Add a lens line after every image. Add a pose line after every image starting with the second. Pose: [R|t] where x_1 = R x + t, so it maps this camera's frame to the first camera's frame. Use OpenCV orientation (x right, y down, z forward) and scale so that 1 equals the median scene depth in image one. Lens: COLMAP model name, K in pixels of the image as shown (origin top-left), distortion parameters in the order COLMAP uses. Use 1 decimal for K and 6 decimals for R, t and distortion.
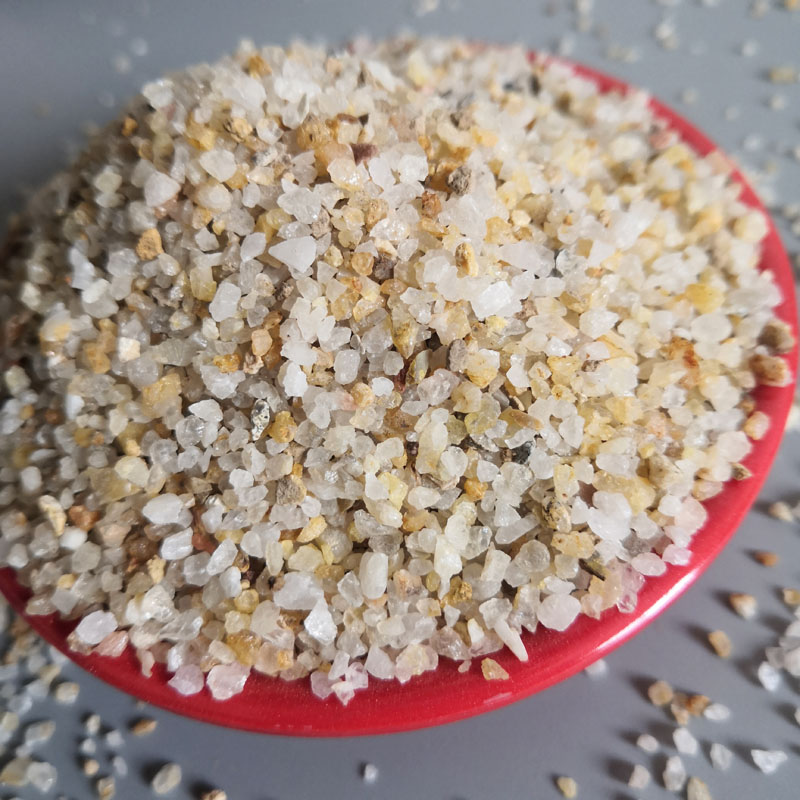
lens RADIAL K [[869.6, 0, 400.0], [0, 869.6, 400.0], [0, 0, 1]] dist [-0.002509, -0.014192]
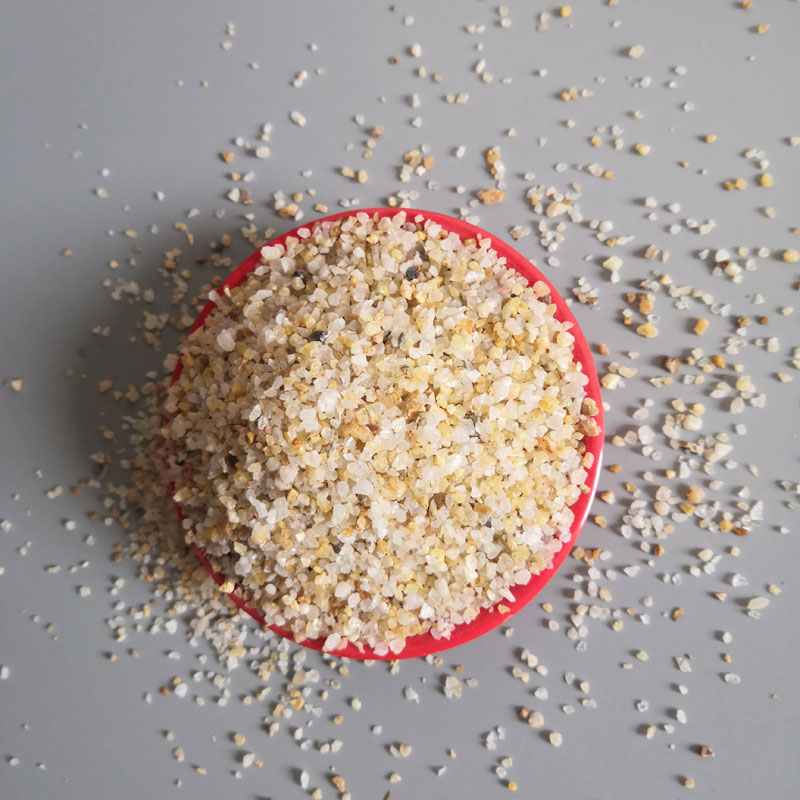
lens RADIAL K [[843.0, 0, 410.6], [0, 843.0, 399.5], [0, 0, 1]] dist [0.181788, -0.002840]
pose [[0.941025, -0.337213, -0.027556, 0.118932], [0.317657, 0.852533, 0.415069, -1.163915], [-0.116475, -0.399343, 0.909373, -0.826303]]
